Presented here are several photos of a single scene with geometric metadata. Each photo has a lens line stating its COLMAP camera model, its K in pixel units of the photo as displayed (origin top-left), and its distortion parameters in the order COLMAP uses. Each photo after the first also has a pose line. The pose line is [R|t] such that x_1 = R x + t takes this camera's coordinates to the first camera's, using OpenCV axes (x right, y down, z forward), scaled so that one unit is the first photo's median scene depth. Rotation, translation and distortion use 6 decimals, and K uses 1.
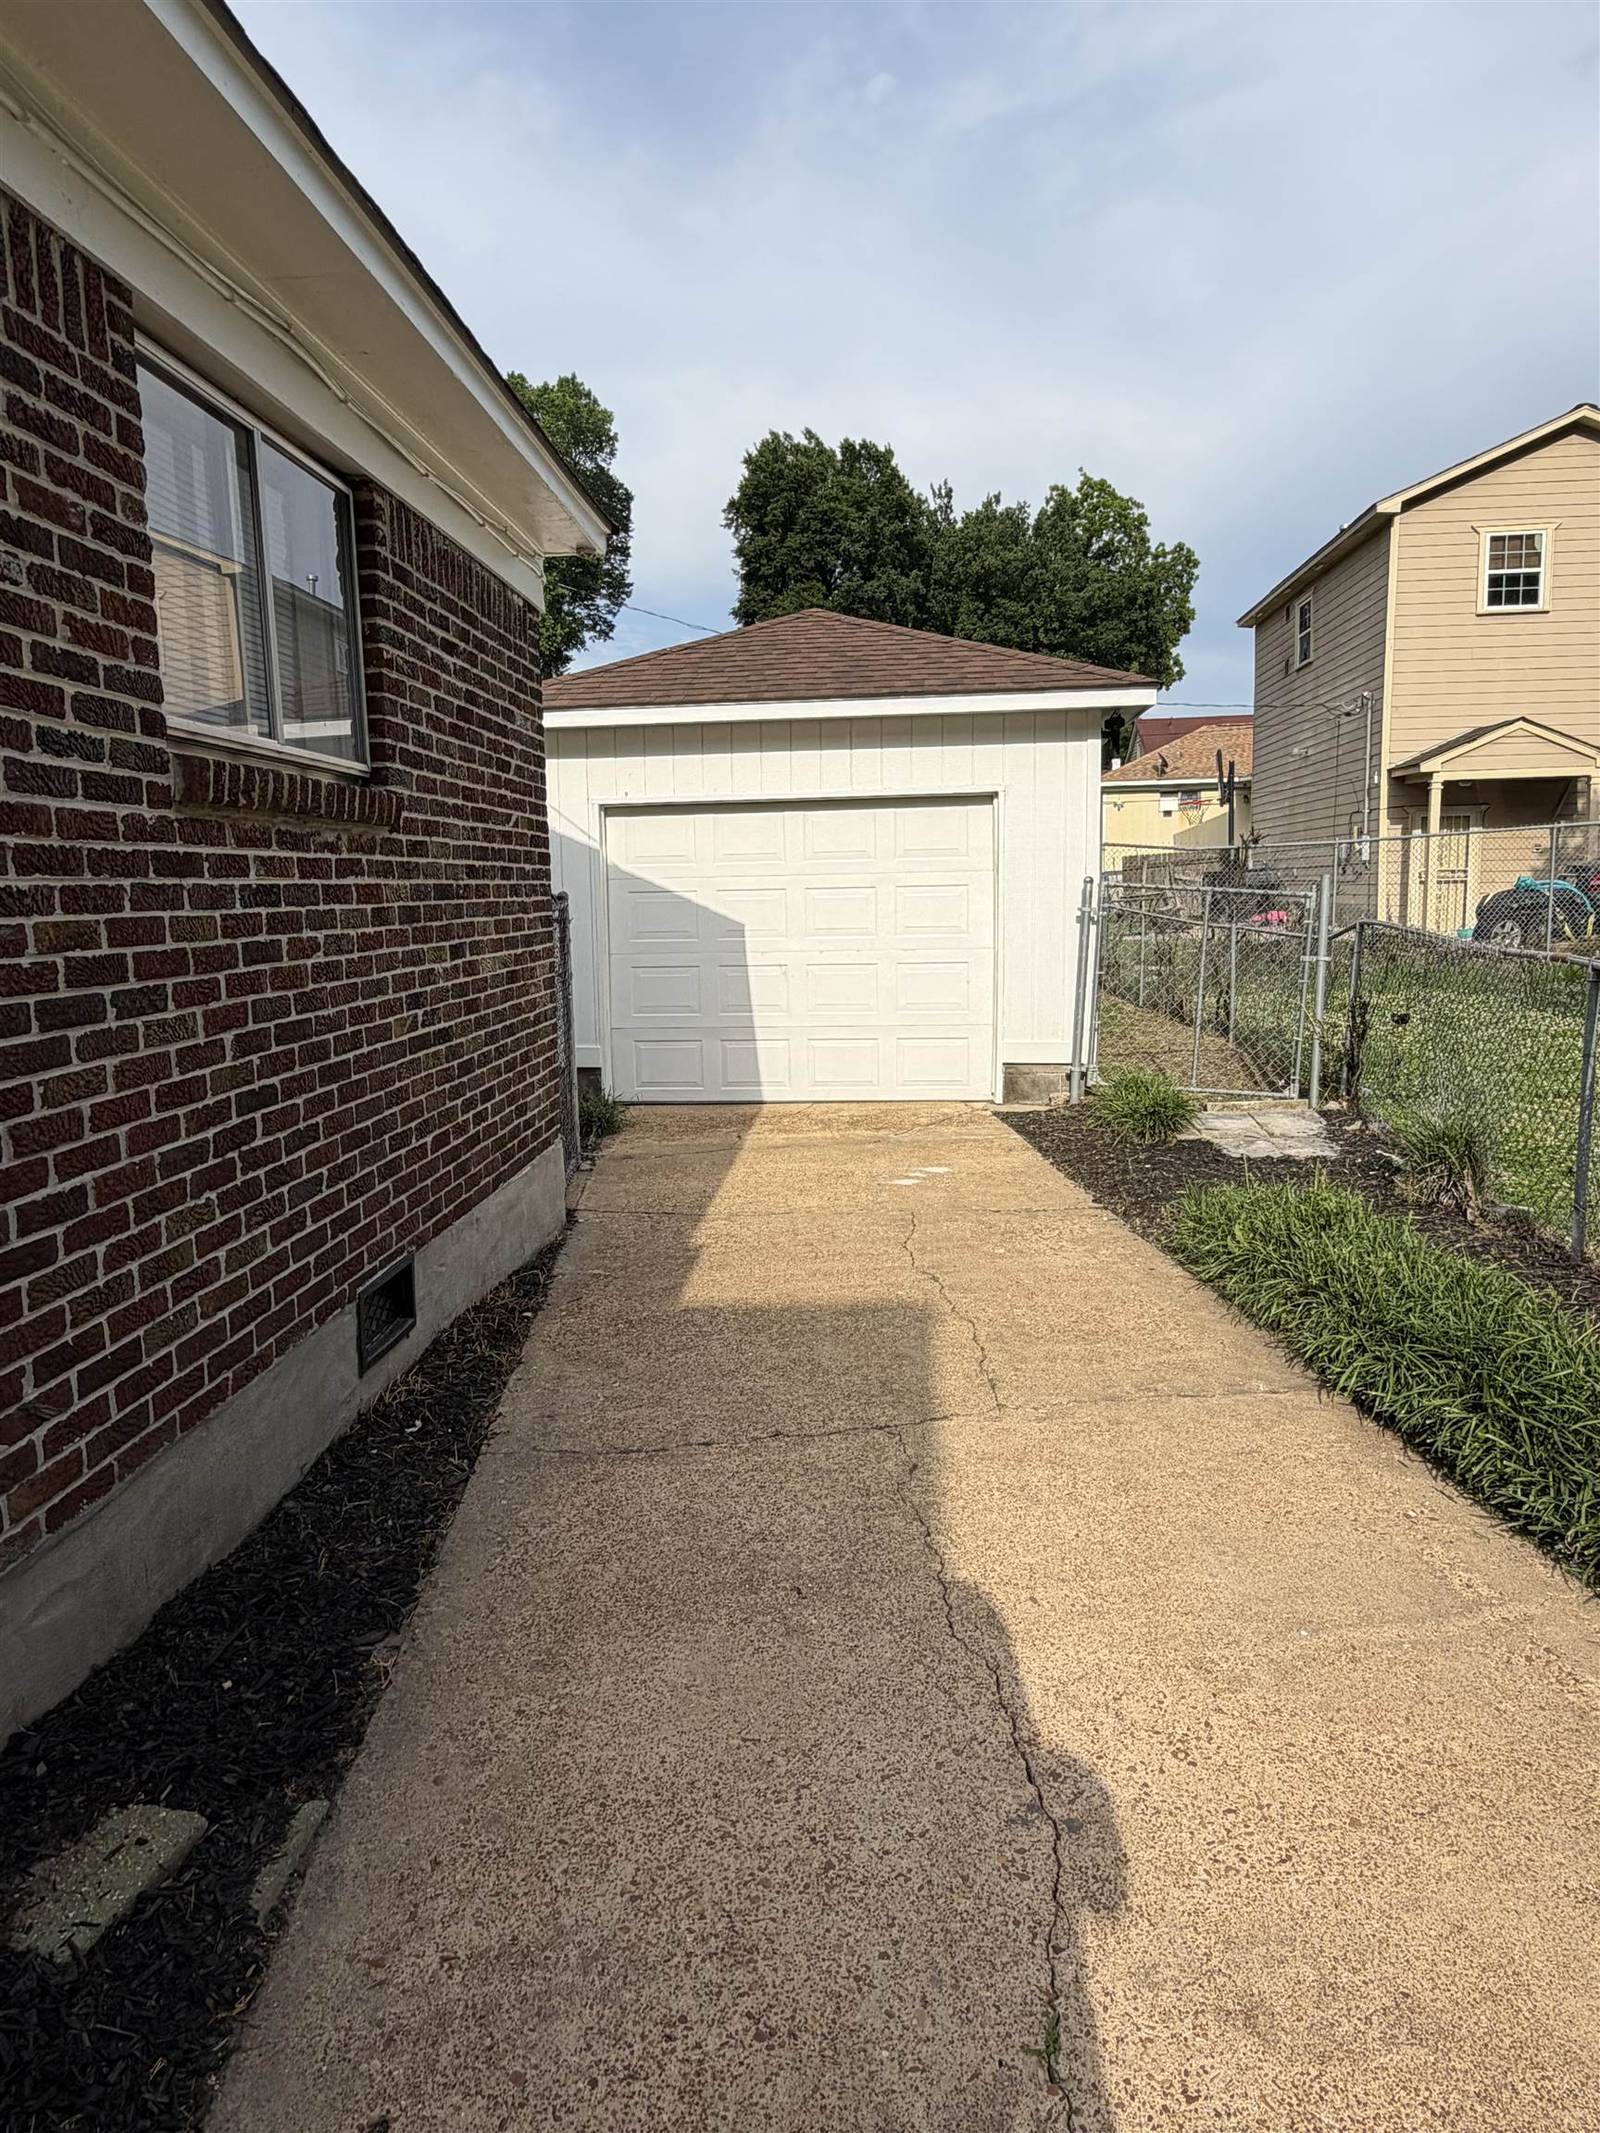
lens RADIAL K [[1265.6, 0, 787.6], [0, 1265.6, 1060.3], [0, 0, 1]] dist [0.002387, -0.003121]
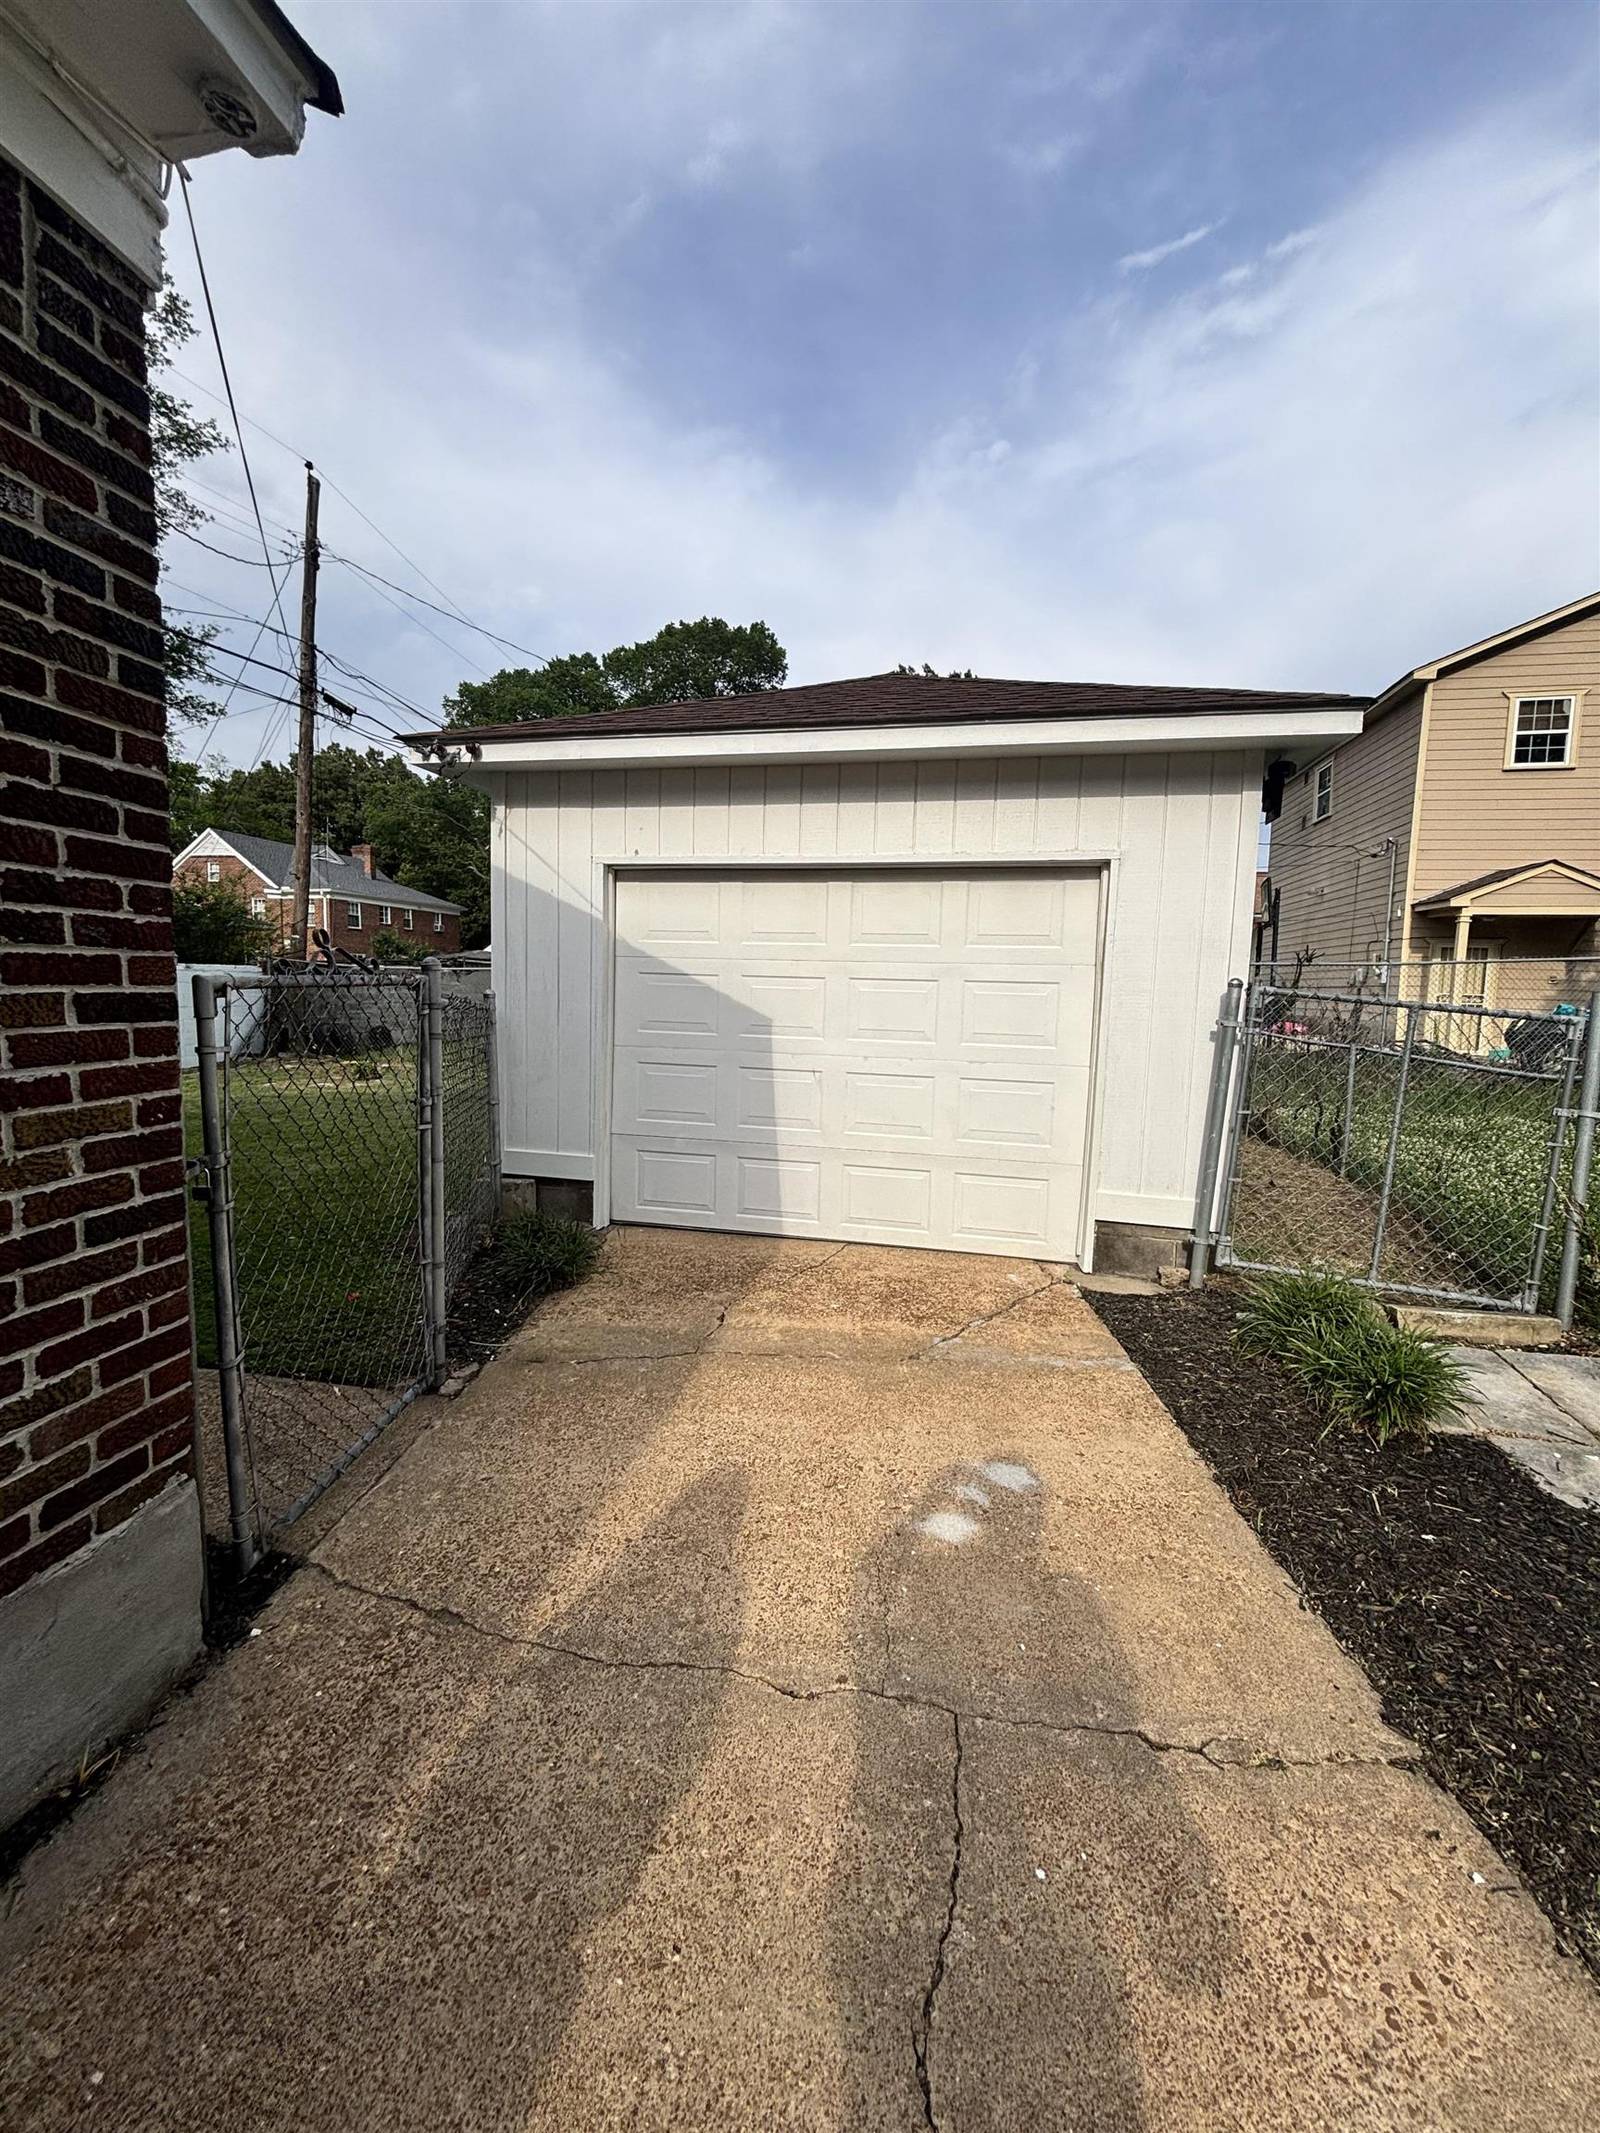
lens RADIAL K [[844.9, 0, 815.7], [0, 844.9, 1071.9], [0, 0, 1]] dist [0.004808, -0.000548]
pose [[0.993426, 0.057113, -0.099207, 0.046802], [-0.059764, 0.997925, -0.023951, -0.060745], [0.097633, 0.029723, 0.994779, 0.456195]]
